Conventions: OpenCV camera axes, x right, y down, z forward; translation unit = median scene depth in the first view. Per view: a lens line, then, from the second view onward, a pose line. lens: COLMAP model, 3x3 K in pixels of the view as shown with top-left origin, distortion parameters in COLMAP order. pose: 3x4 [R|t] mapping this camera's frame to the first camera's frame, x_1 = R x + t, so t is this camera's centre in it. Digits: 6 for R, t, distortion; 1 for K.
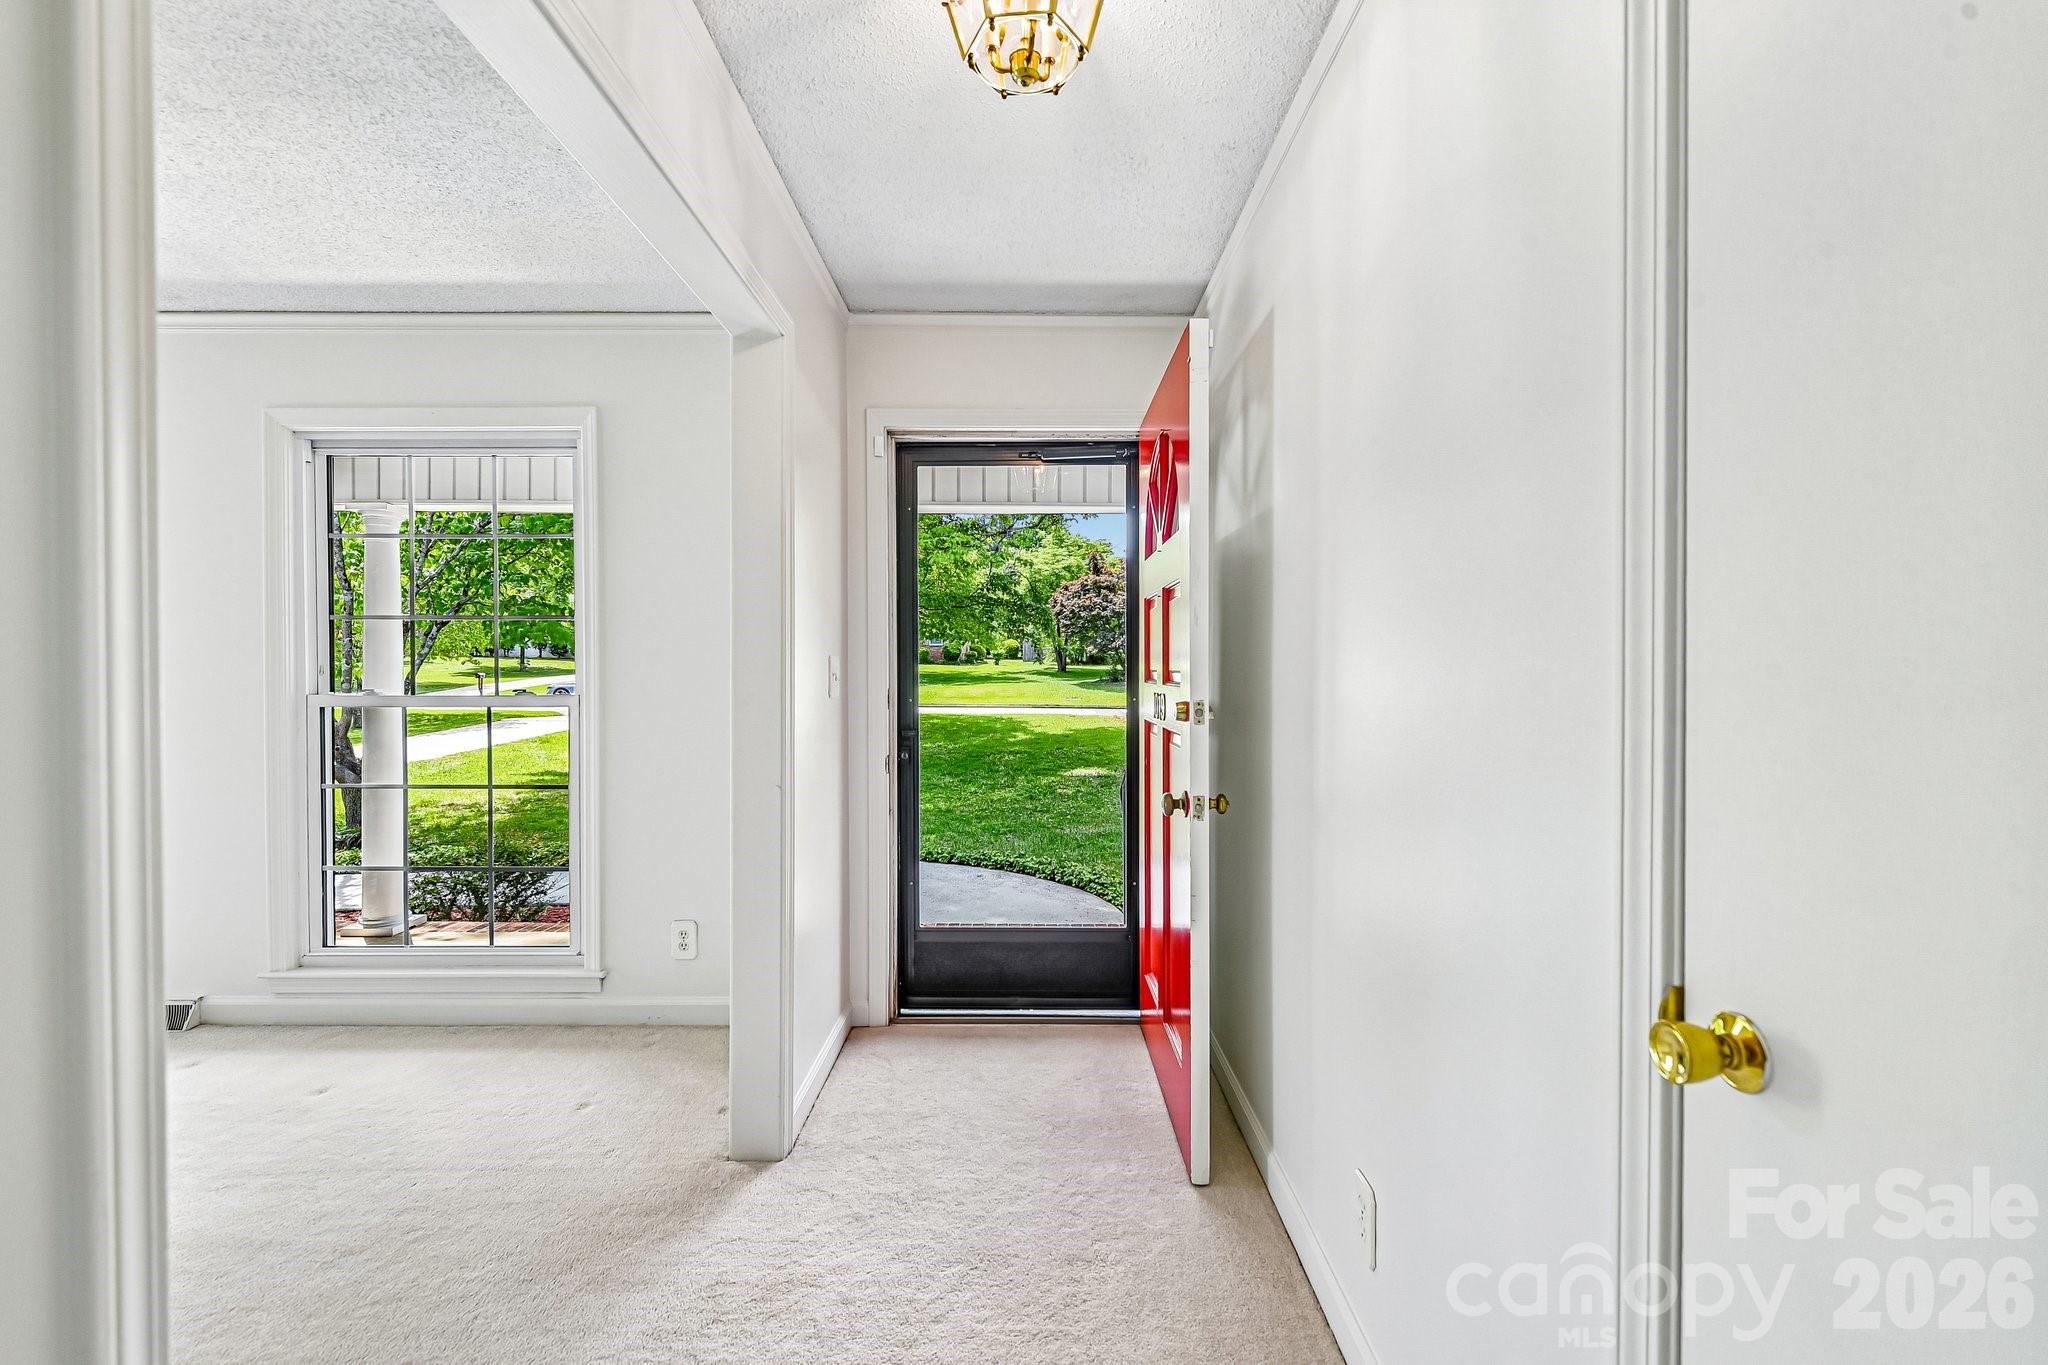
lens RADIAL K [[1100.5, 0, 1027.4], [0, 1100.5, 684.0], [0, 0, 1]] dist [0.002078, -0.000853]
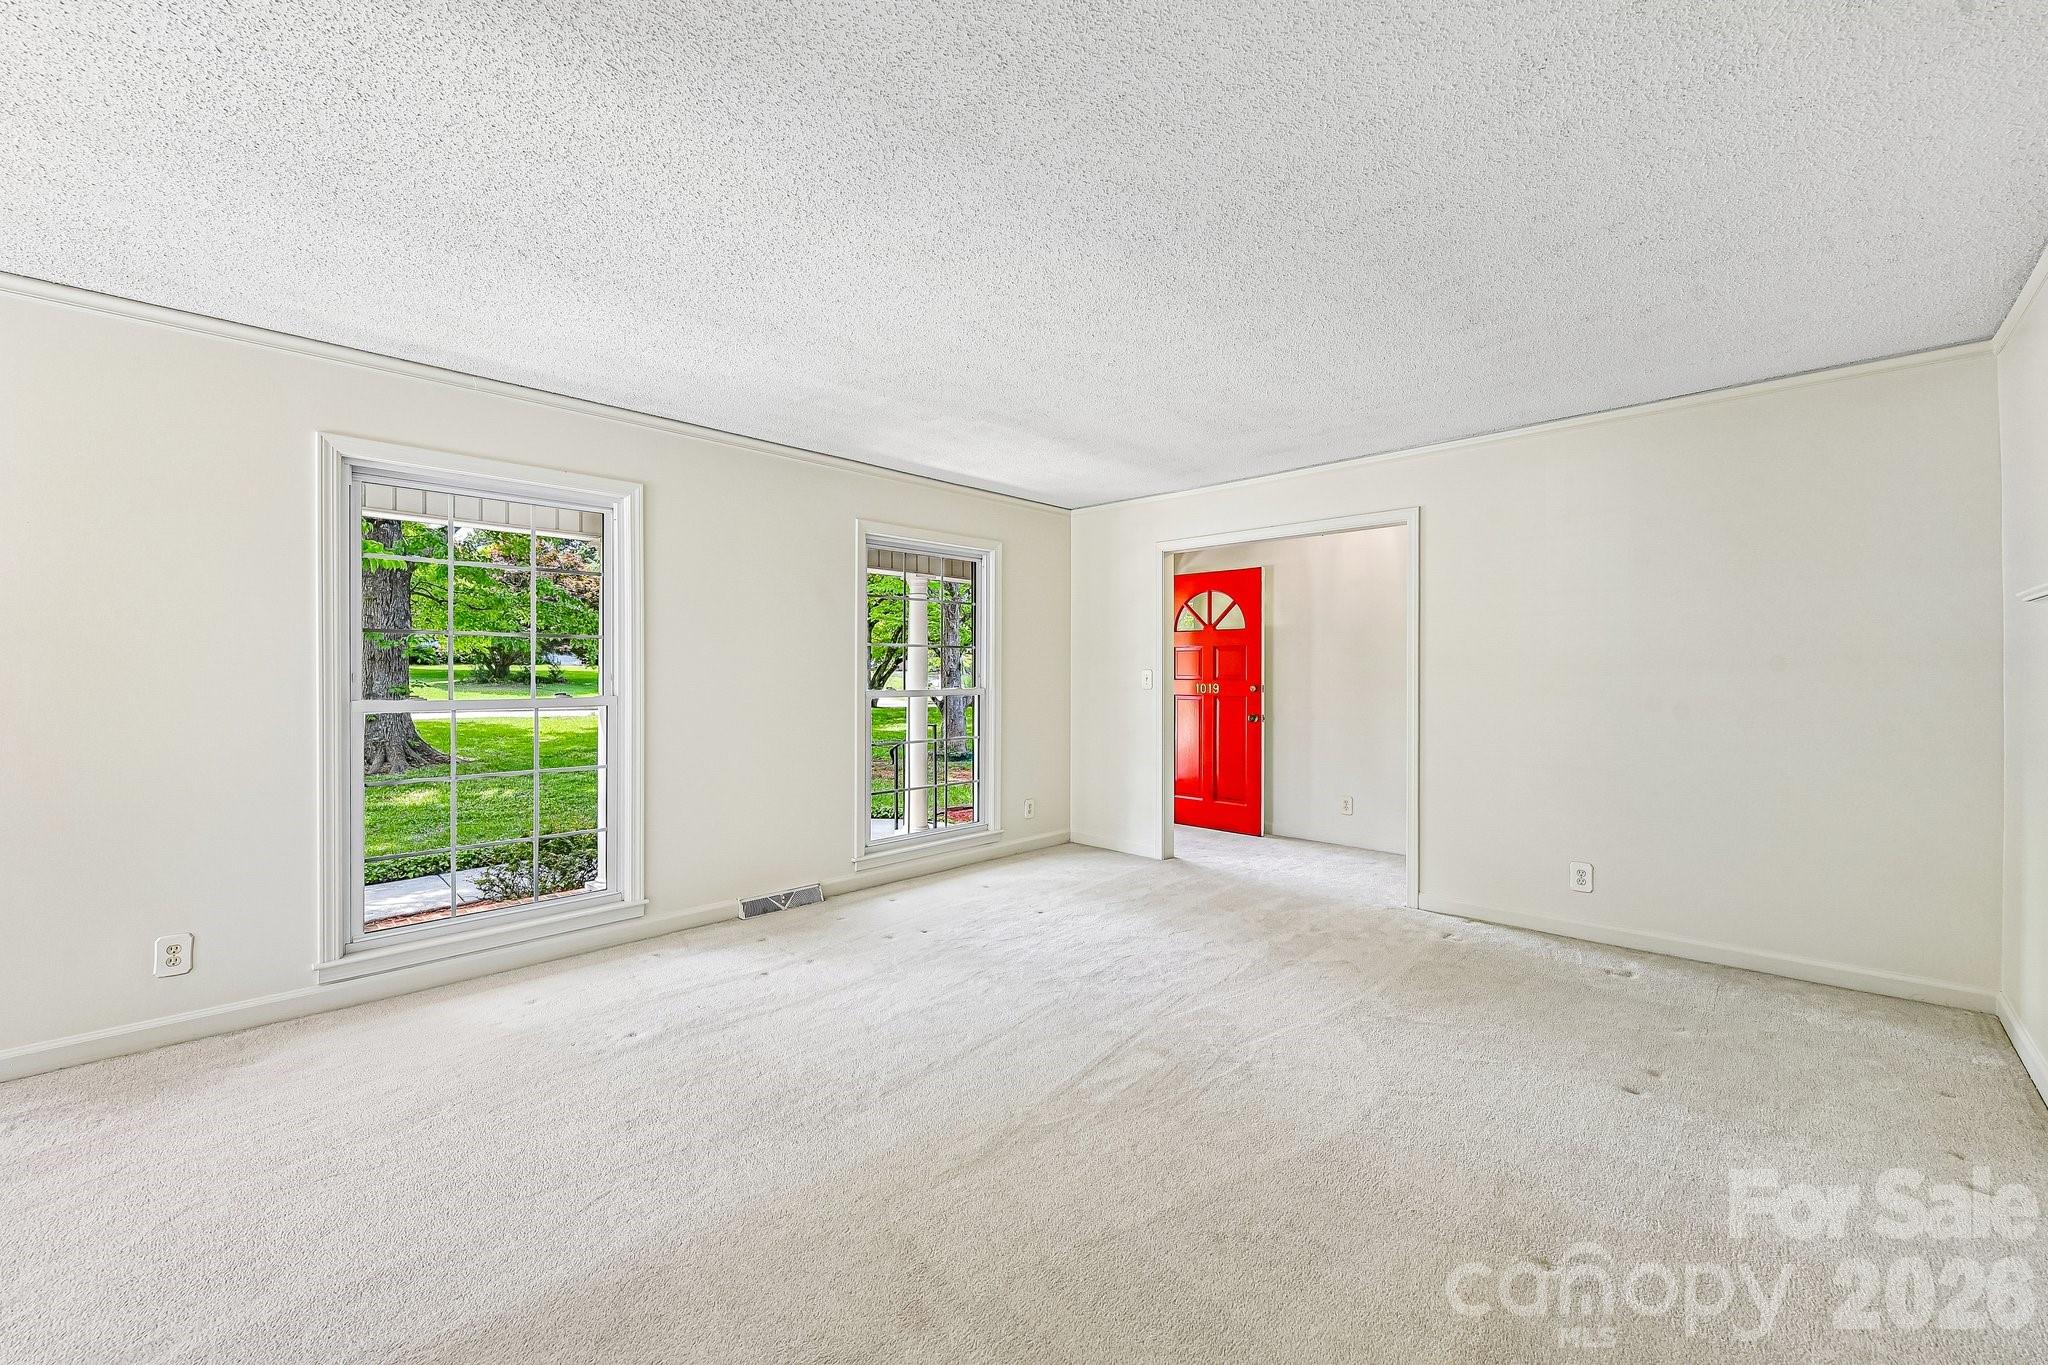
lens RADIAL K [[807.3, 0, 1025.5], [0, 807.3, 671.6], [0, 0, 1]] dist [-0.017166, -0.000258]
pose [[0.706524, -0.004038, 0.707678, -1.398080], [0.012460, 0.999900, -0.006734, -0.008383], [-0.707579, 0.013575, 0.706503, -0.041881]]
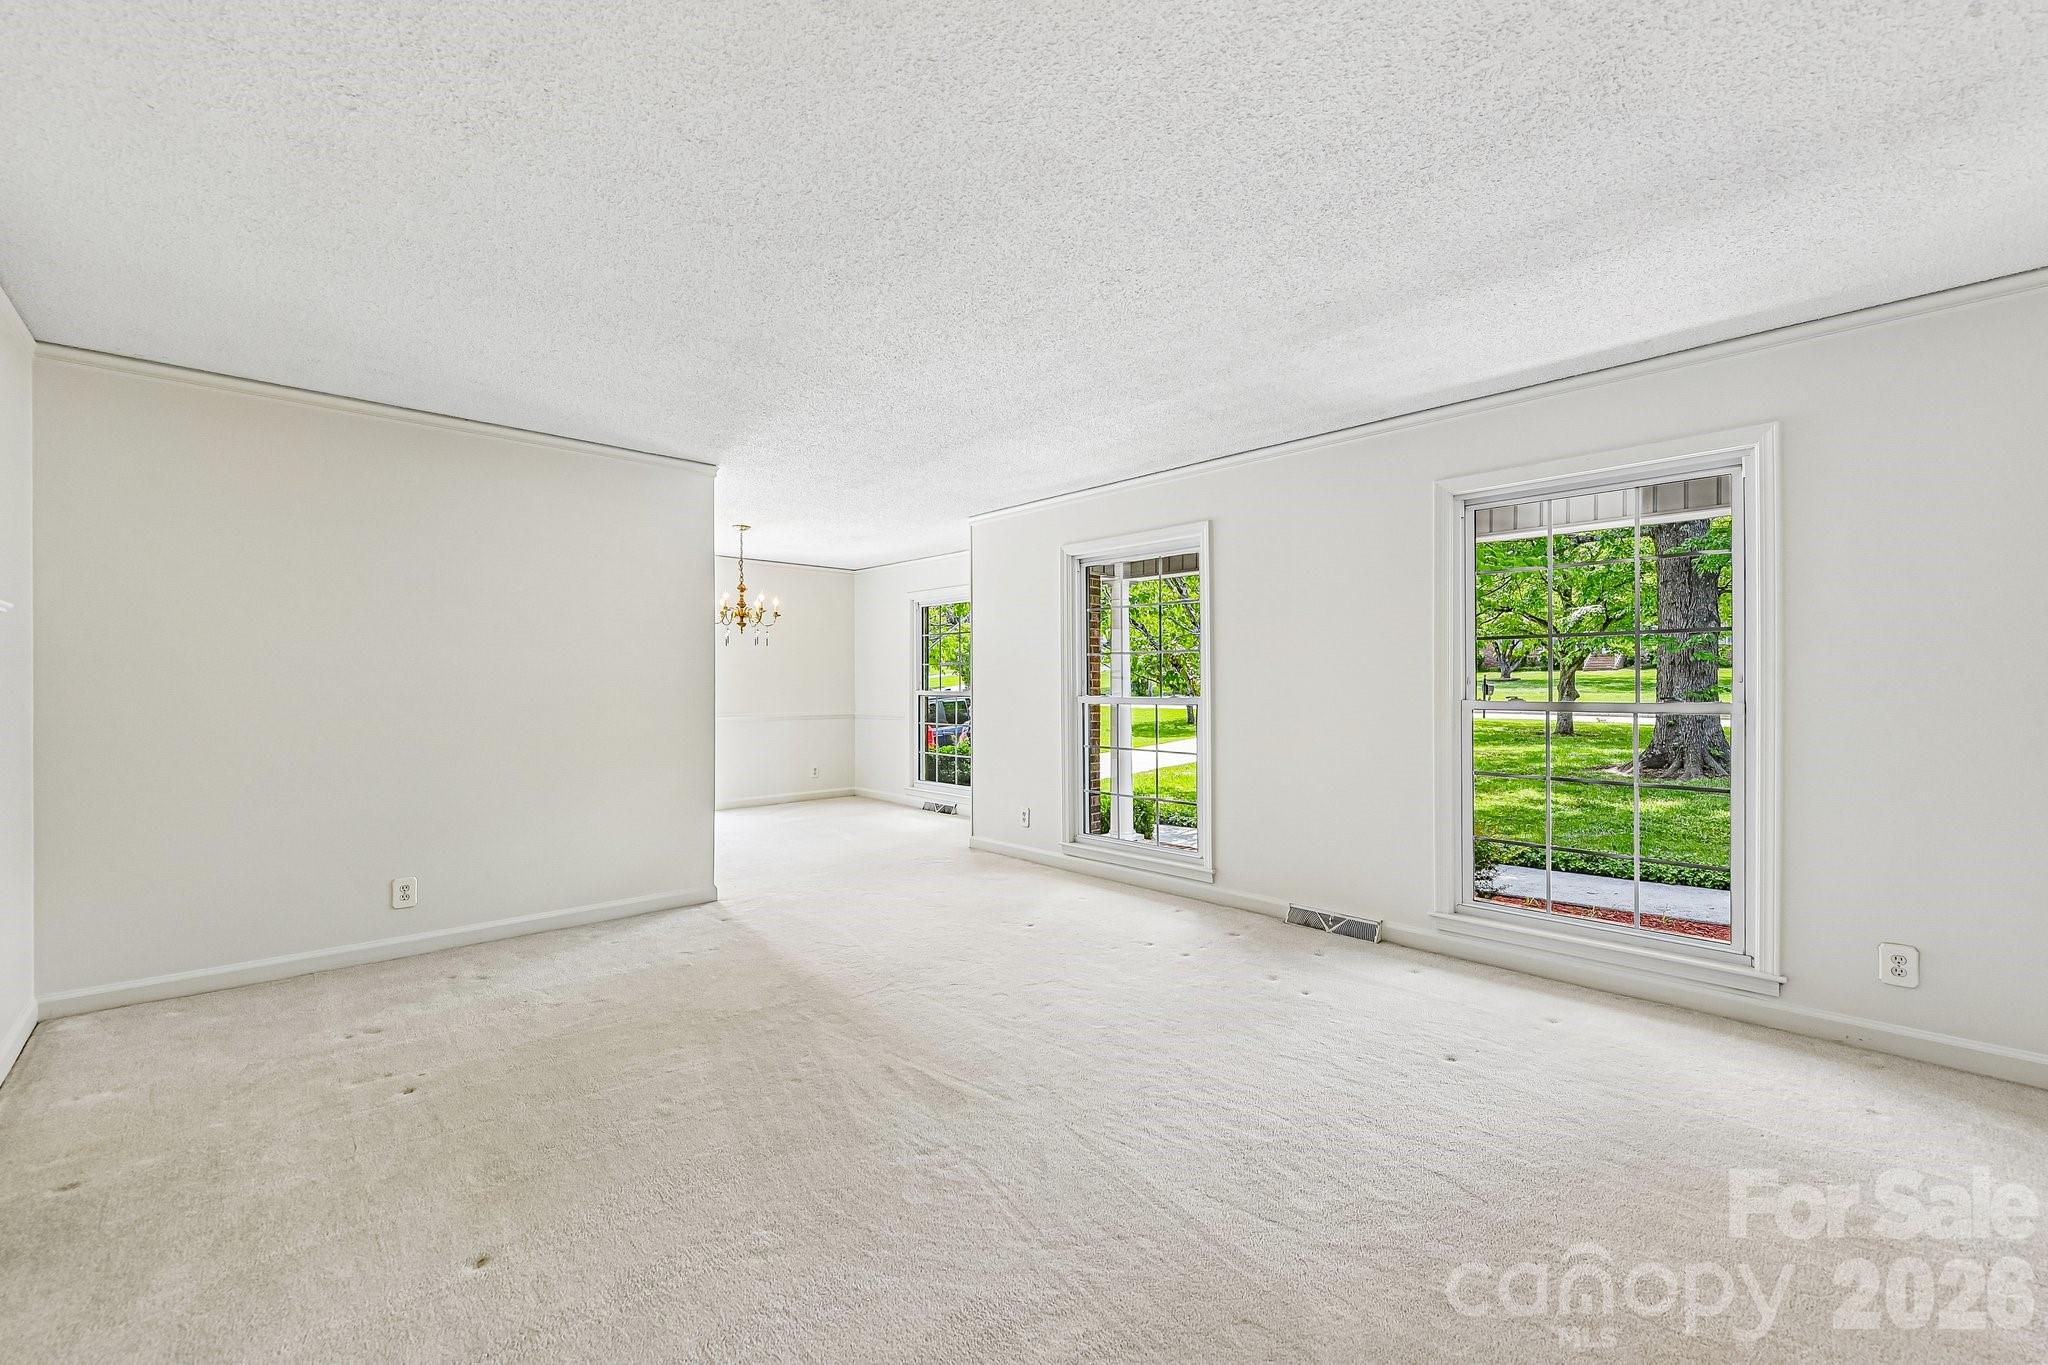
lens RADIAL K [[807.3, 0, 1012.6], [0, 807.3, 691.9], [0, 0, 1]] dist [-0.017166, -0.000258]
pose [[0.664752, -0.001246, -0.747063, -0.310314], [0.001902, 0.999998, 0.000024, -0.001585], [0.747062, -0.001437, 0.664753, -0.009902]]
